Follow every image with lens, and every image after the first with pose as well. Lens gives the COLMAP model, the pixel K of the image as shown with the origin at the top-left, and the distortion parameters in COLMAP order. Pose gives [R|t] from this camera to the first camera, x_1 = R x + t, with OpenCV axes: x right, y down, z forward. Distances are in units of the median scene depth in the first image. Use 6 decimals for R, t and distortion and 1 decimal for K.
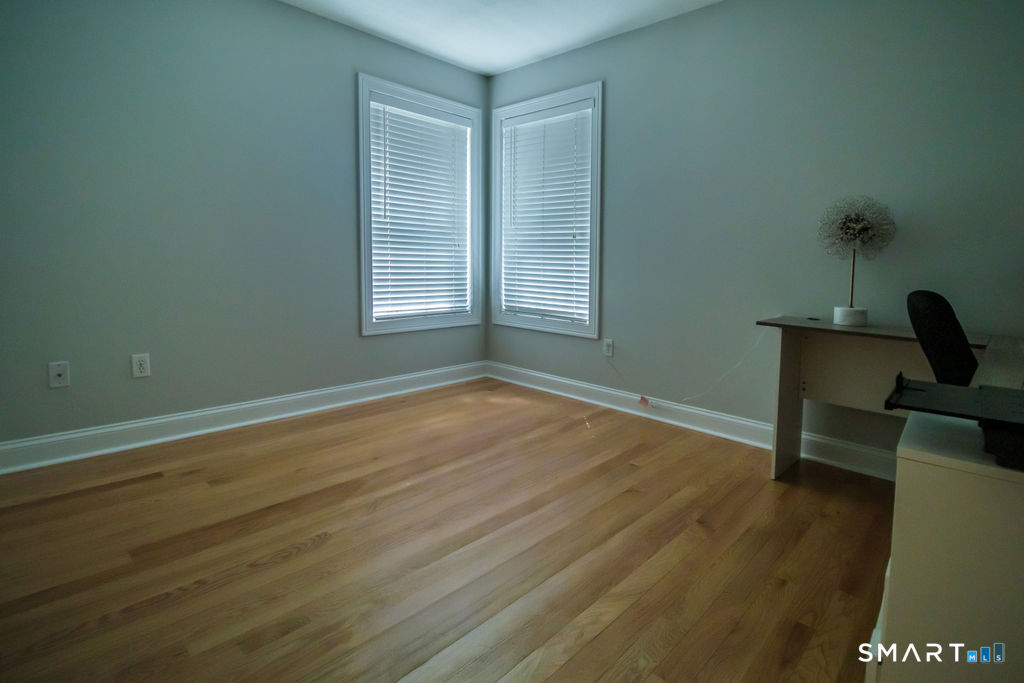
lens RADIAL K [[505.3, 0, 534.2], [0, 505.3, 339.7], [0, 0, 1]] dist [-0.001117, -0.000197]
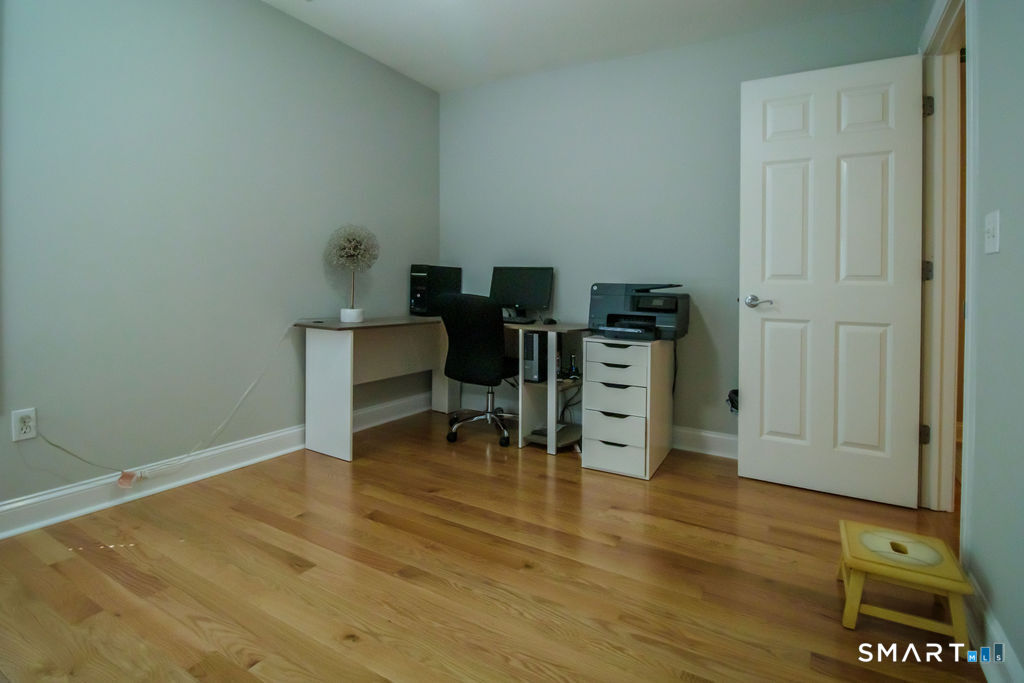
lens RADIAL K [[505.3, 0, 534.2], [0, 505.3, 339.7], [0, 0, 1]] dist [-0.001117, -0.000197]
pose [[-0.230601, -0.137133, 0.963337, -0.754863], [0.121164, 0.978267, 0.168263, -0.150740], [-0.965475, 0.155523, -0.208974, 0.859615]]
